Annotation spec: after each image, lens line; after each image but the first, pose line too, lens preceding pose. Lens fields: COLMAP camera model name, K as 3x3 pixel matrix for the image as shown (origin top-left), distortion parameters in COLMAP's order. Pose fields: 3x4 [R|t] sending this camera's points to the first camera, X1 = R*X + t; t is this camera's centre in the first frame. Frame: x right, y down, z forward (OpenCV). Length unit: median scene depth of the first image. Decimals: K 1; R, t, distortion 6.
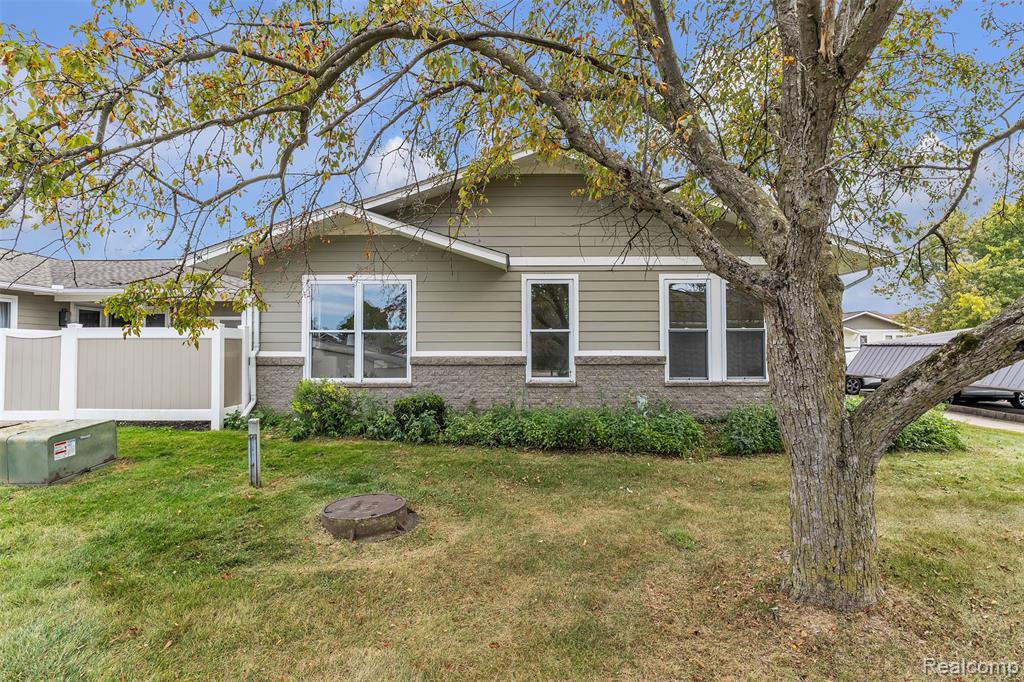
lens RADIAL K [[484.2, 0, 510.1], [0, 484.2, 346.9], [0, 0, 1]] dist [-0.002160, 0.000025]
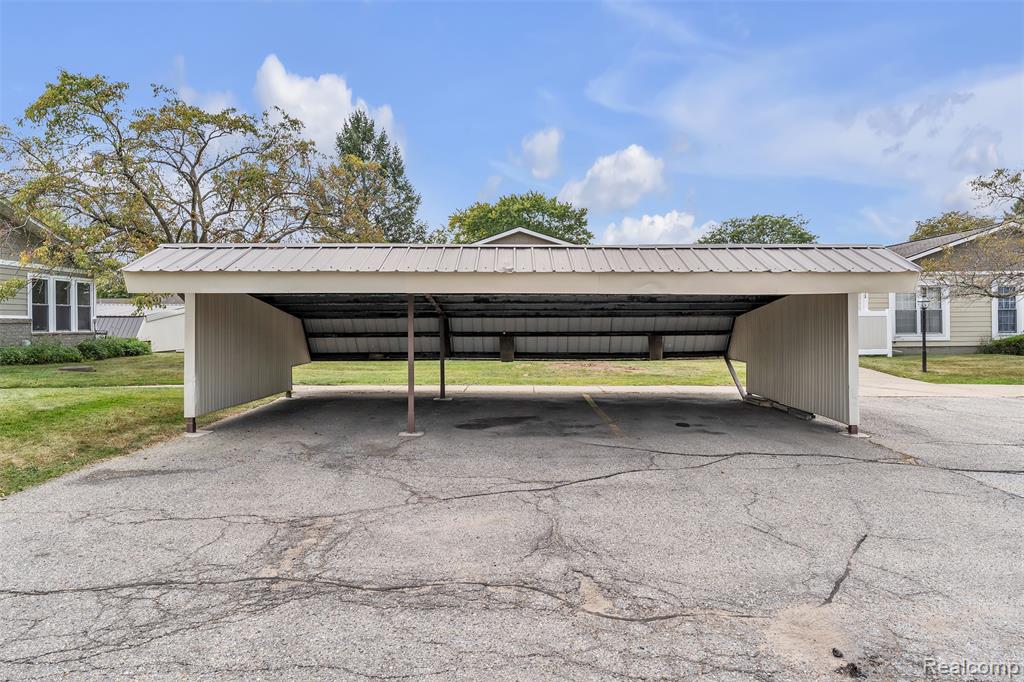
lens RADIAL K [[611.4, 0, 513.0], [0, 611.4, 329.7], [0, 0, 1]] dist [-0.001072, -0.000701]
pose [[0.003220, -0.004819, 0.999983, -1.955716], [-0.014809, 0.999879, 0.004866, 0.021430], [-0.999885, -0.014824, 0.003148, -0.808778]]
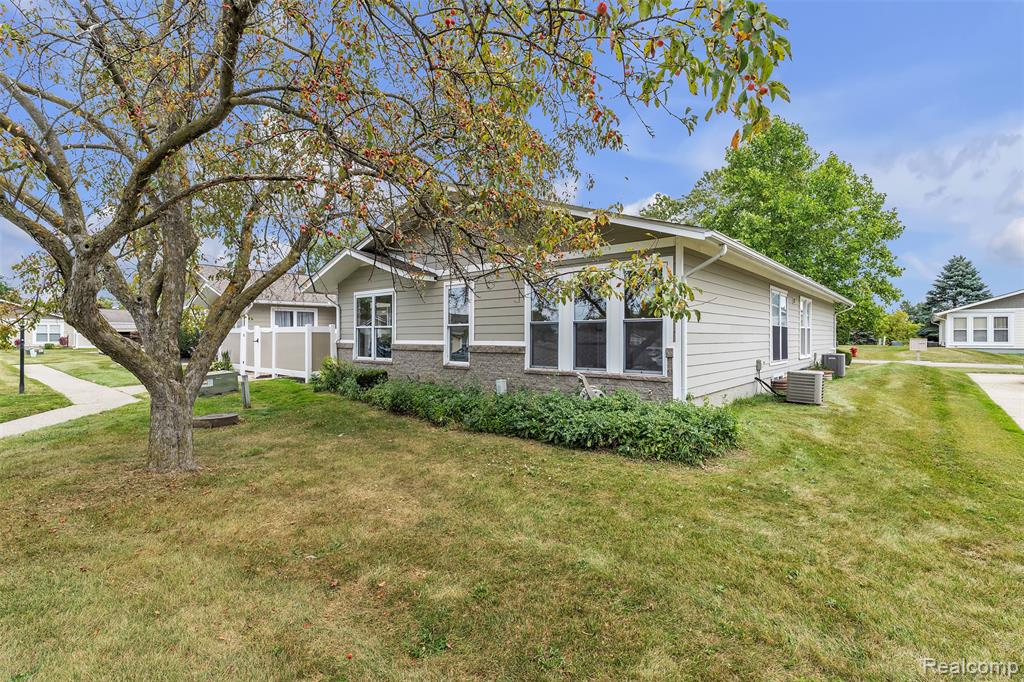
lens RADIAL K [[471.5, 0, 518.5], [0, 471.5, 338.1], [0, 0, 1]] dist [-0.001497, -0.000109]
pose [[0.762934, 0.004912, -0.646458, 1.009692], [0.000444, 0.999967, 0.008122, -0.008892], [0.646476, -0.006484, 0.762907, 0.157451]]
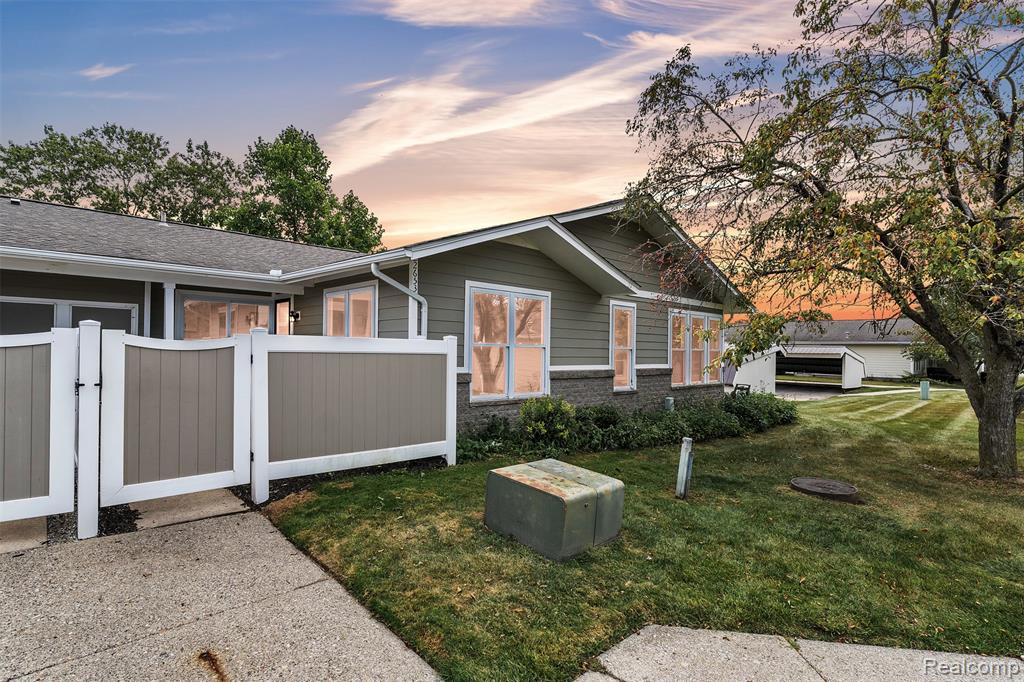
lens RADIAL K [[508.1, 0, 502.9], [0, 508.1, 342.6], [0, 0, 1]] dist [-0.012740, 0.000856]
pose [[0.726073, 0.025504, 0.687144, -1.028060], [-0.036179, 0.999345, 0.001137, -0.038309], [-0.686665, -0.025686, 0.726520, 0.277080]]
